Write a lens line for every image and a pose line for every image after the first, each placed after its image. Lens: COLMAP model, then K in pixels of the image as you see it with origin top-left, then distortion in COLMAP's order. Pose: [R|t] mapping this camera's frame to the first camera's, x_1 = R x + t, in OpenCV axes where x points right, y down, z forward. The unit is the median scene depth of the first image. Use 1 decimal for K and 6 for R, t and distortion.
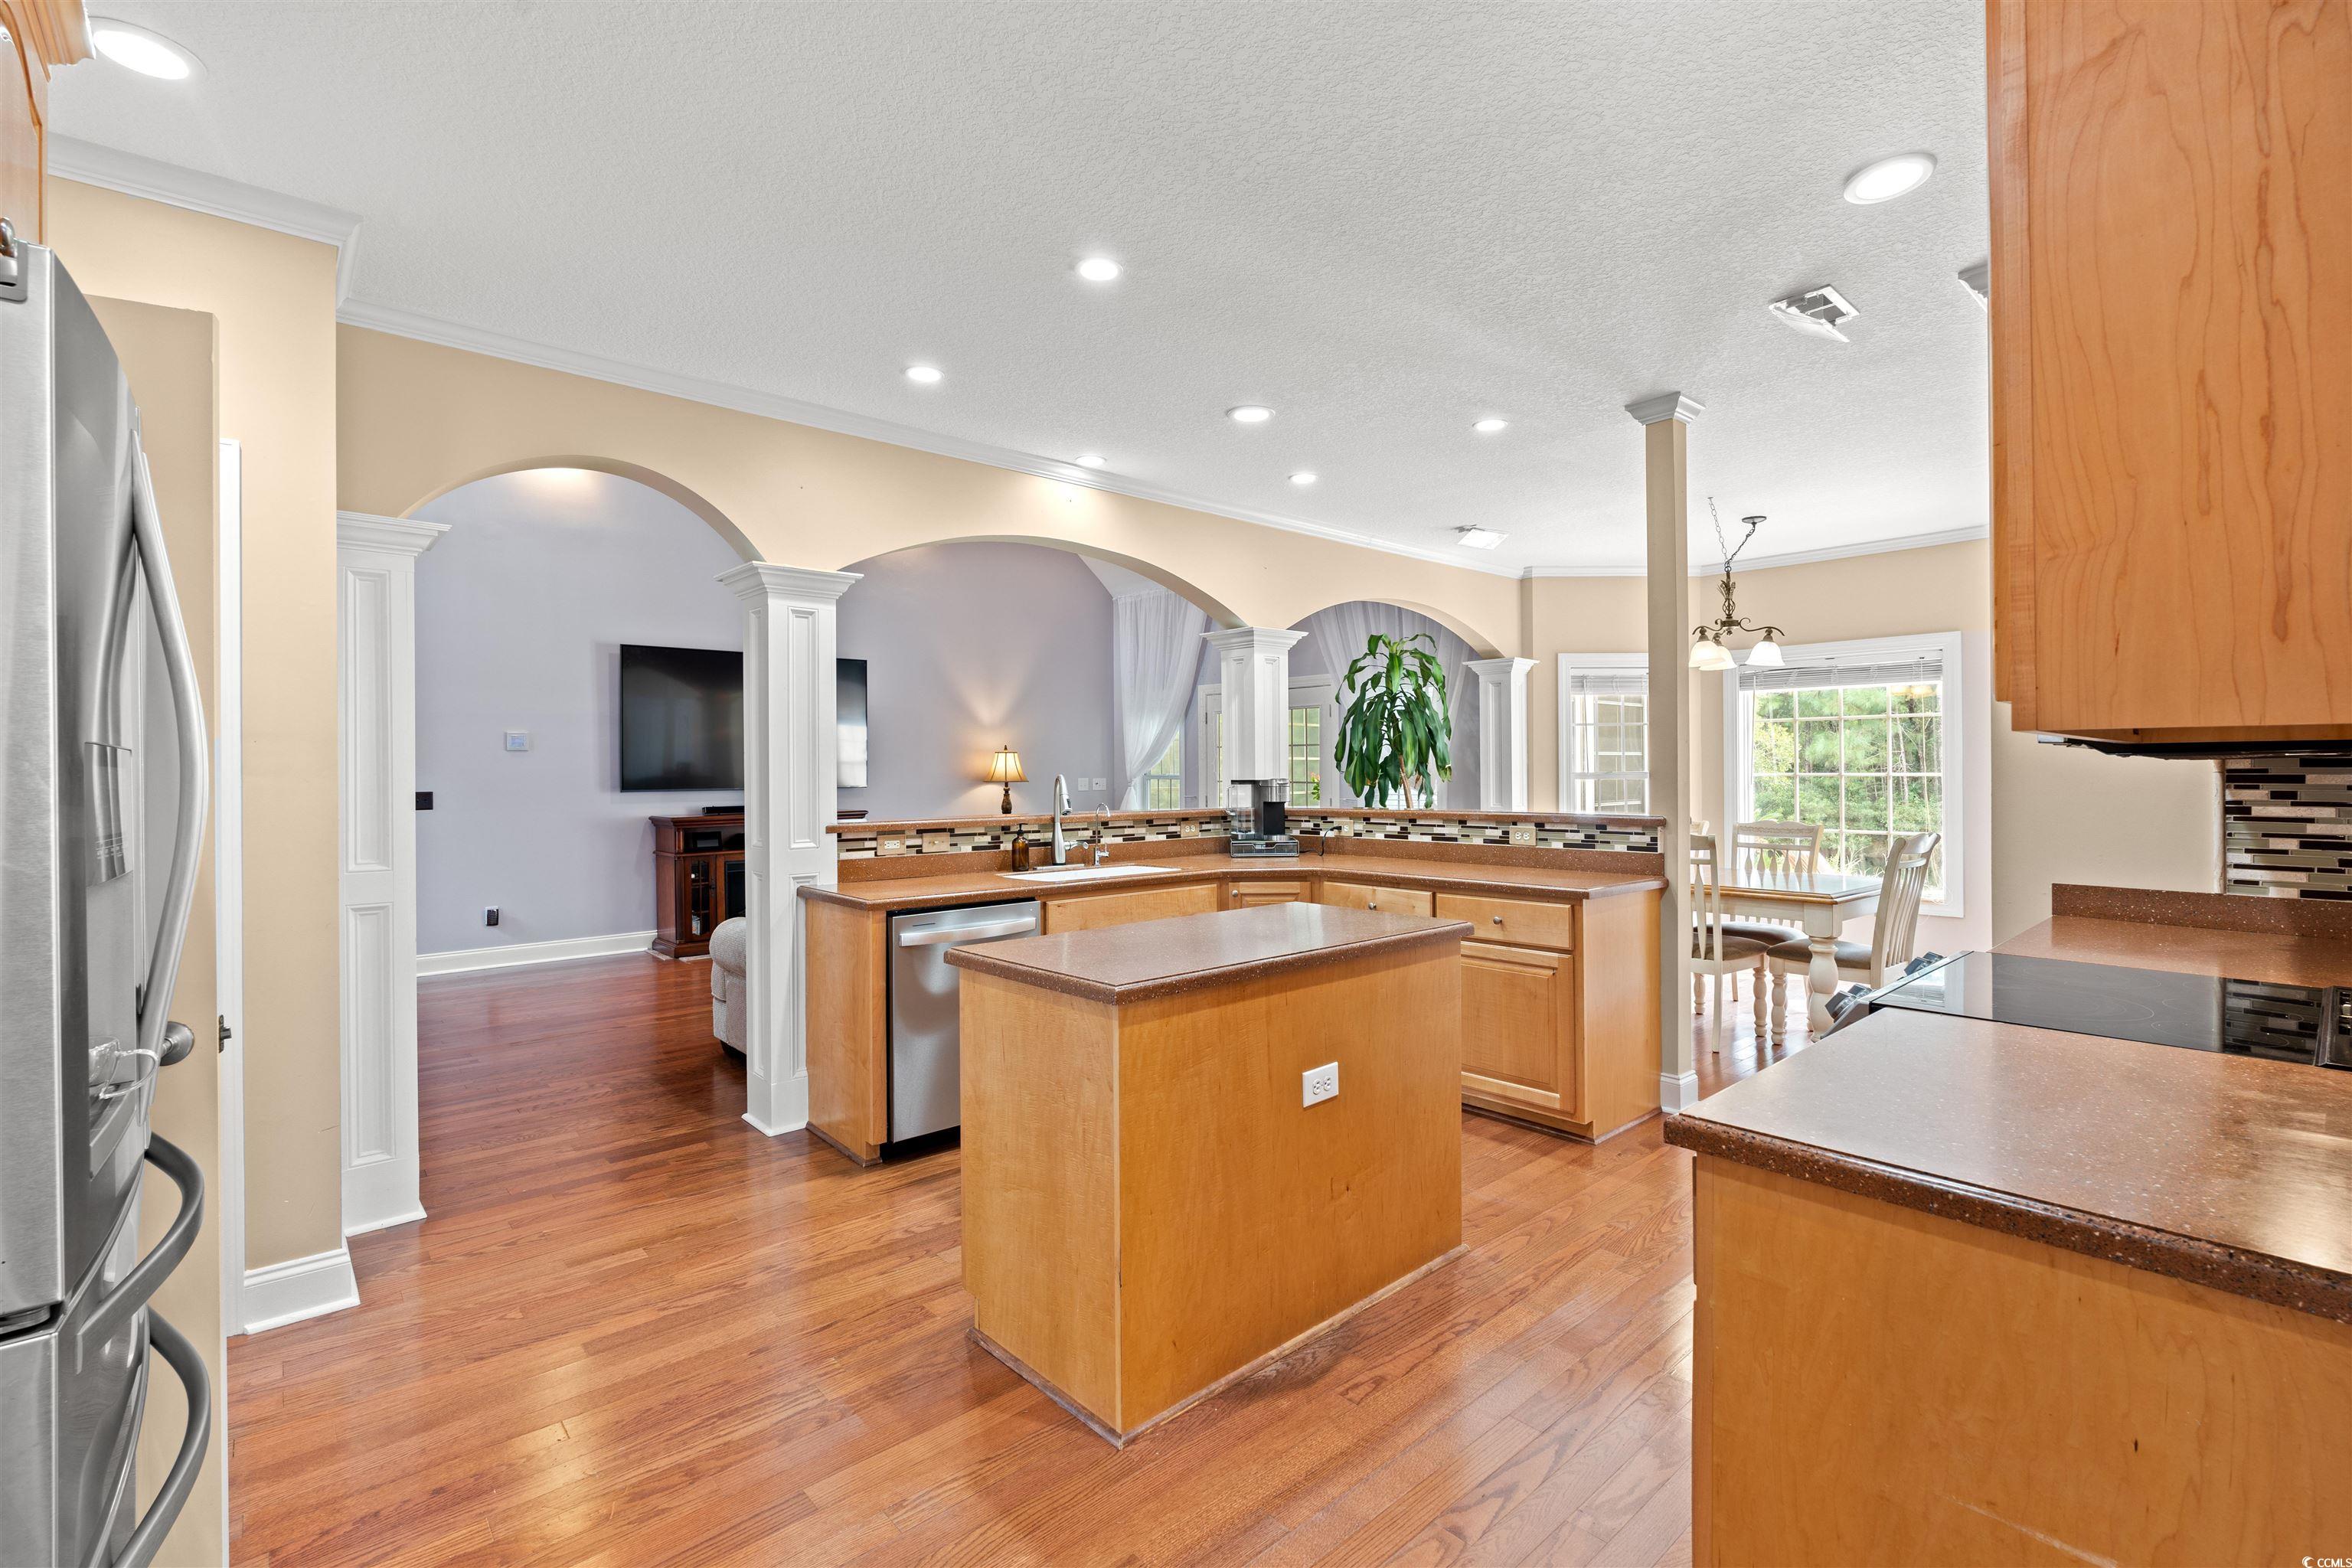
lens RADIAL K [[1062.2, 0, 1176.0], [0, 1062.2, 784.0], [0, 0, 1]] dist [-0.000004, -0.000215]
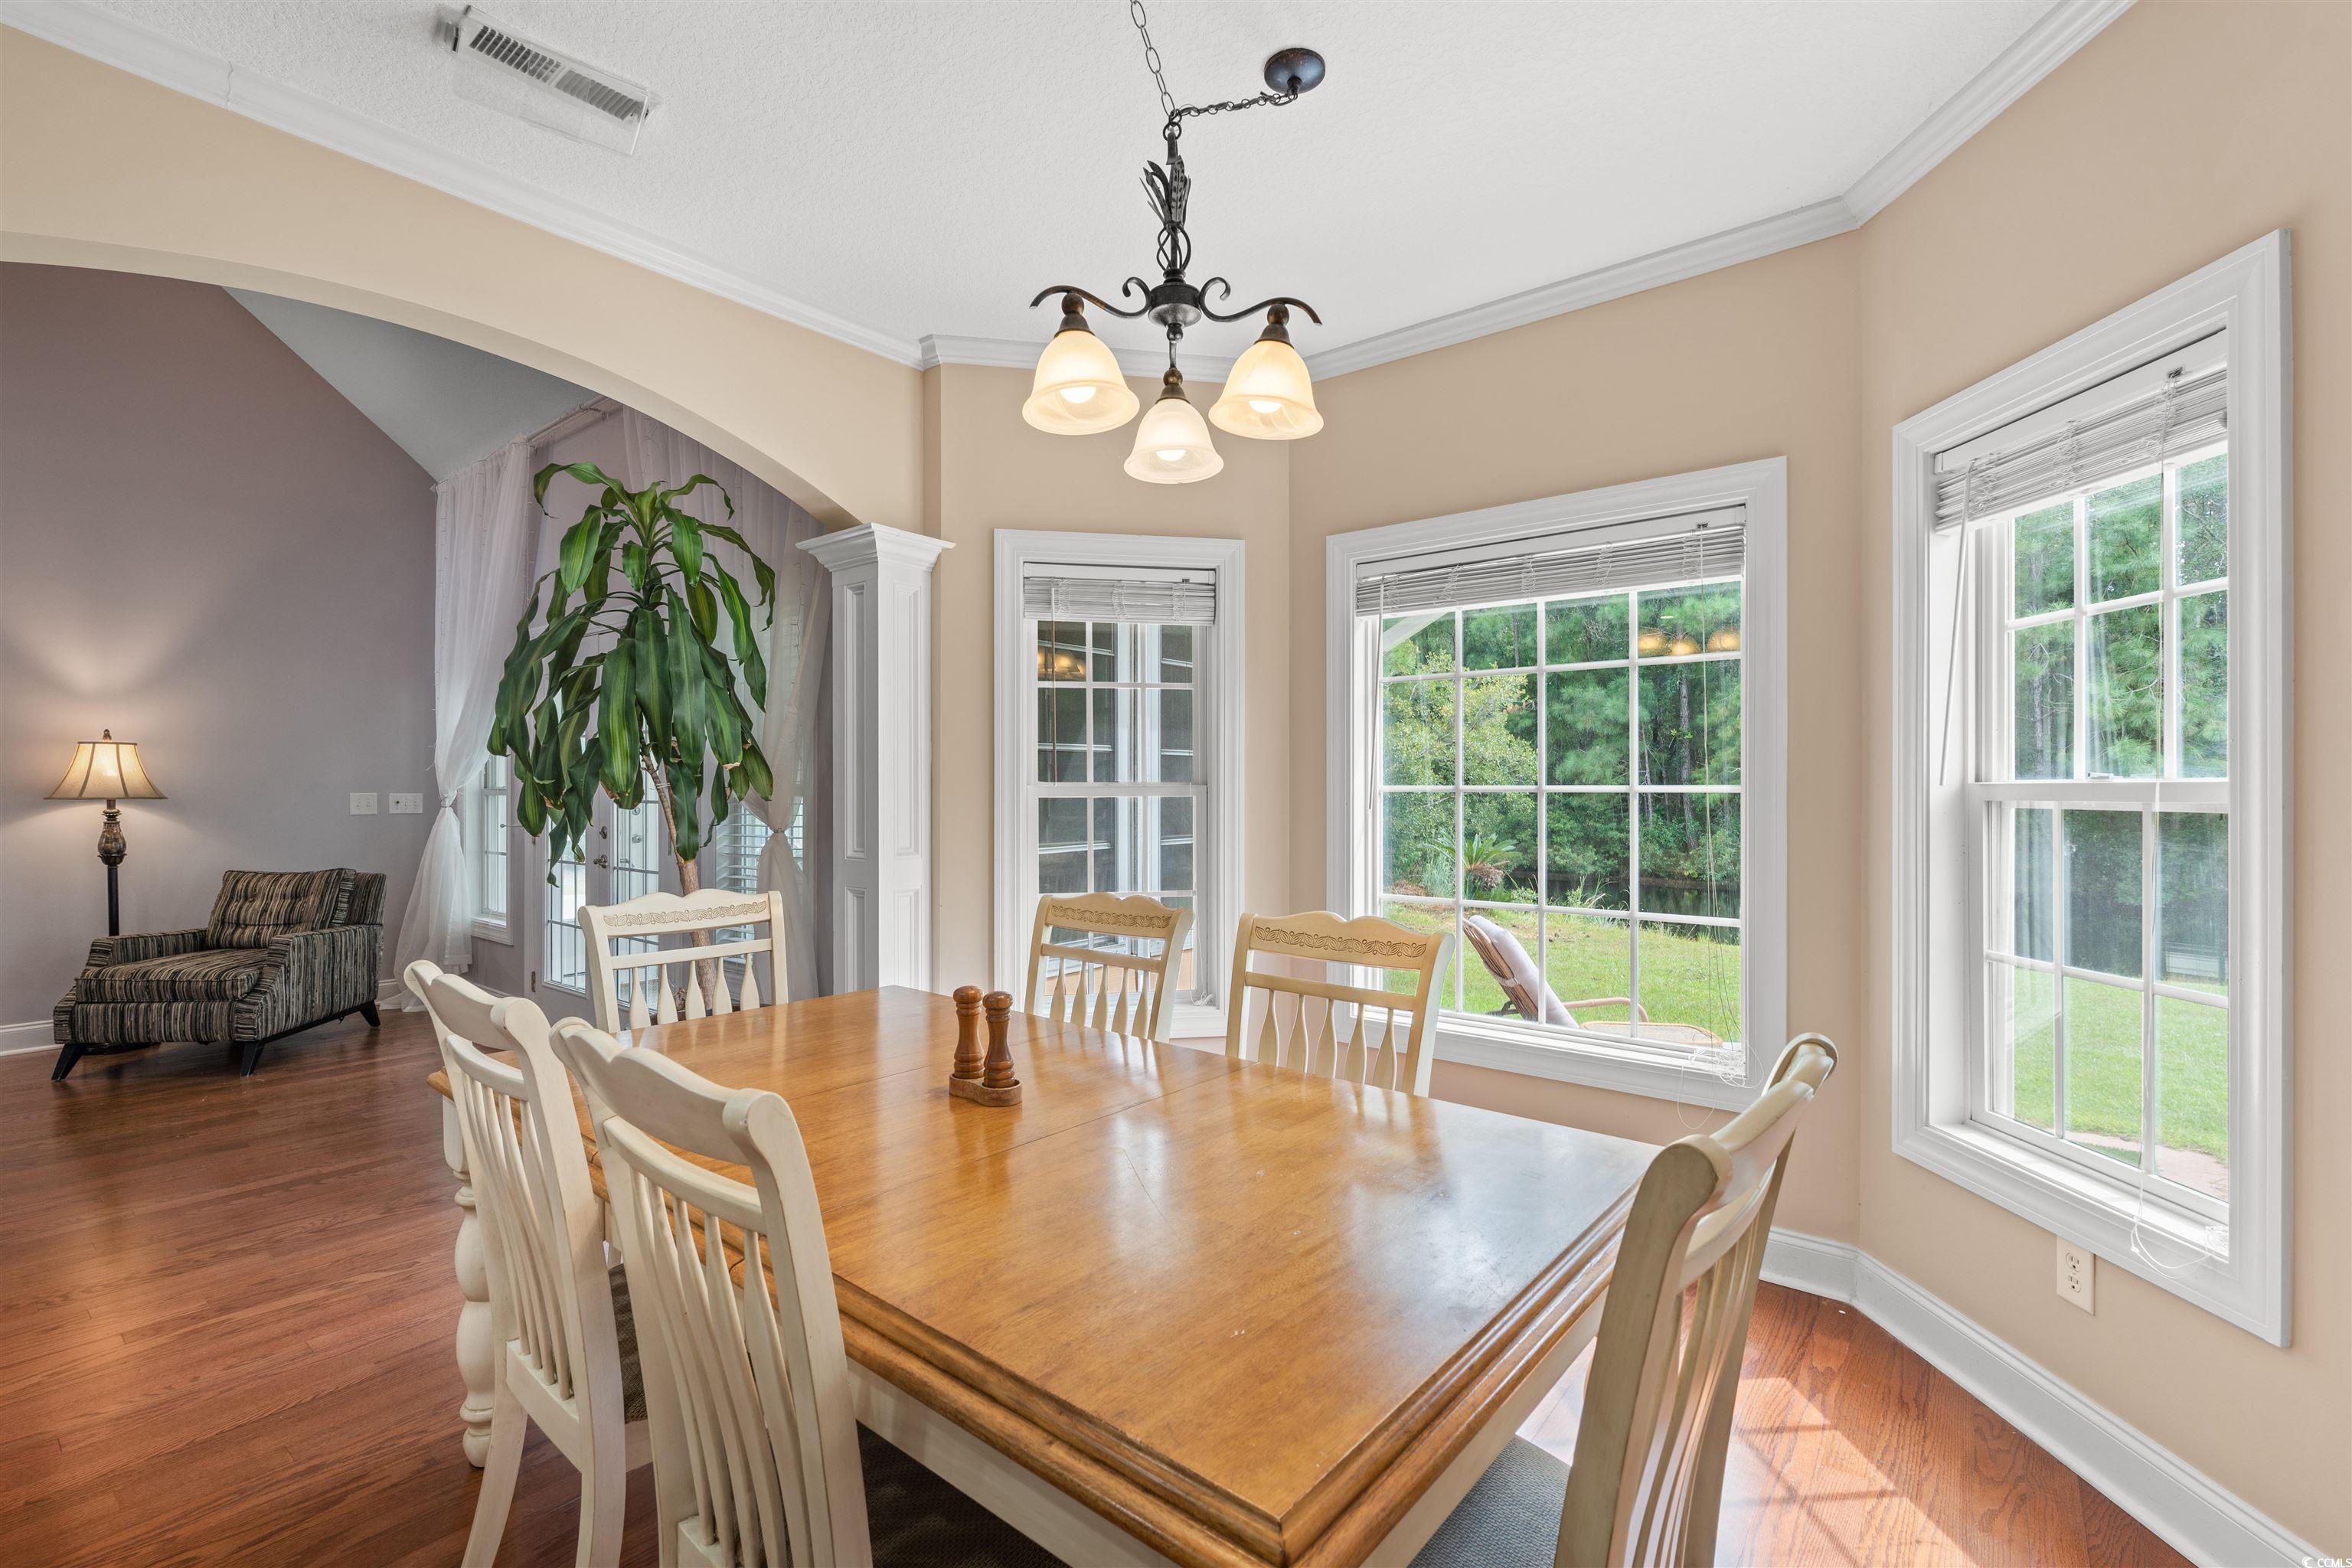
lens RADIAL K [[1027.3, 0, 1176.0], [0, 1027.3, 784.0], [0, 0, 1]] dist [0.000214, -0.000754]
pose [[0.985375, 0.003568, 0.170362, 0.361282], [-0.000261, 0.999811, -0.019431, -0.000345], [-0.170399, 0.019102, 0.985190, 0.537935]]
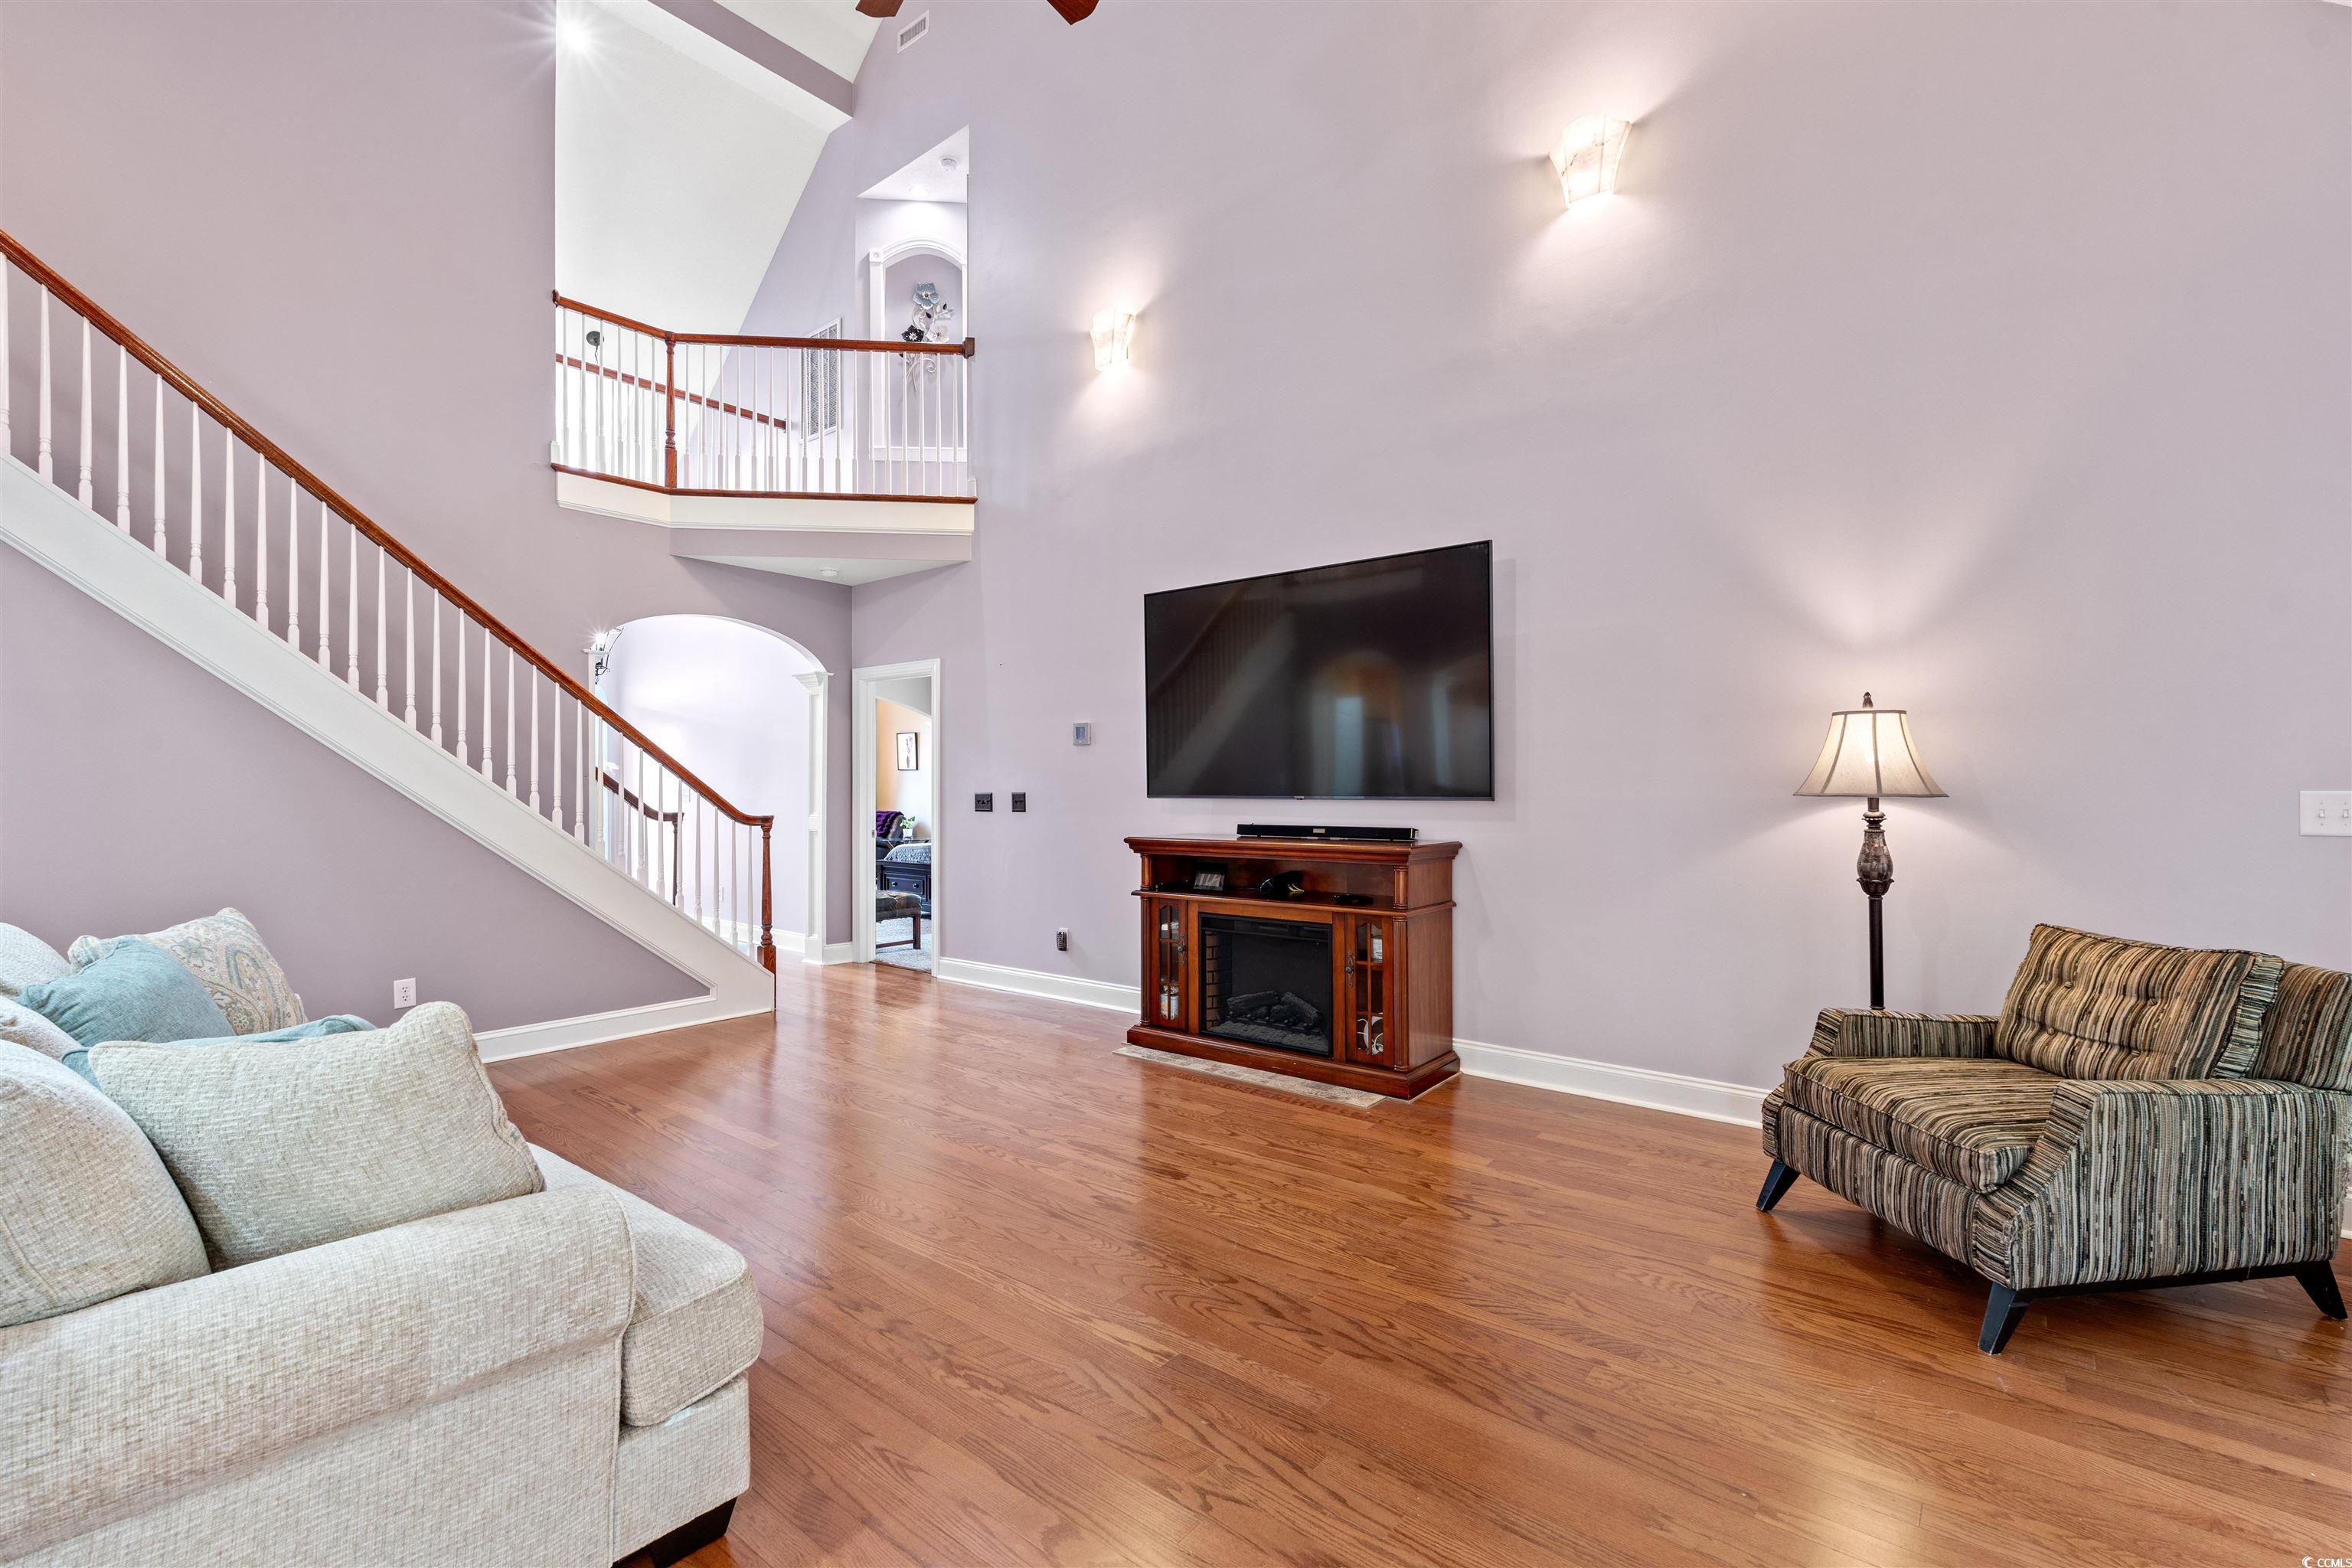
lens RADIAL K [[1027.3, 0, 1176.0], [0, 1027.3, 784.0], [0, 0, 1]] dist [0.000214, -0.000754]
pose [[0.159611, 0.007049, -0.987155, 0.184007], [-0.016624, 0.999852, 0.004452, -0.005666], [0.987040, 0.015700, 0.159705, 0.945852]]
